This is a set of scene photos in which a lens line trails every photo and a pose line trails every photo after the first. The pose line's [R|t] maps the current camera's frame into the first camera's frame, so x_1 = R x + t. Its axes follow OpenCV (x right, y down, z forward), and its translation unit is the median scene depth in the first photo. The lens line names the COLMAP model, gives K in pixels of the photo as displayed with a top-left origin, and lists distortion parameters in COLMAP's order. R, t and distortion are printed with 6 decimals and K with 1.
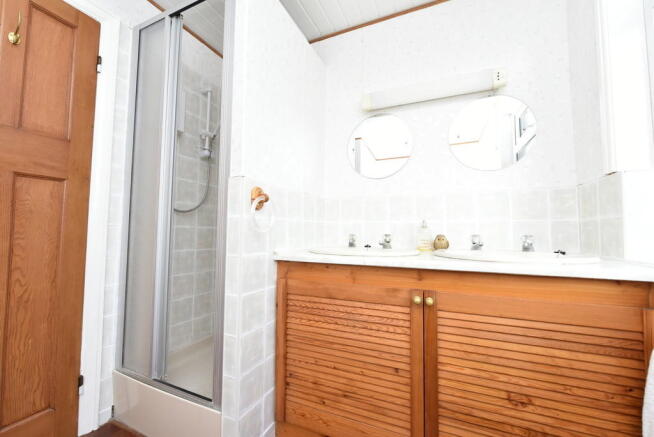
lens RADIAL K [[264.7, 0, 326.7], [0, 264.7, 219.9], [0, 0, 1]] dist [-0.003862, -0.000427]
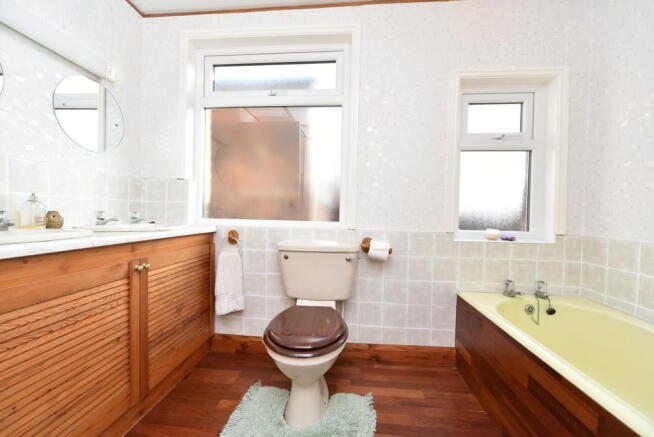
lens RADIAL K [[264.7, 0, 327.3], [0, 264.7, 216.0], [0, 0, 1]] dist [-0.003862, -0.000427]
pose [[-0.325130, -0.024581, 0.945350, -0.965331], [-0.071448, 0.997443, 0.001362, 0.009889], [-0.942966, -0.067101, -0.326055, 0.561445]]
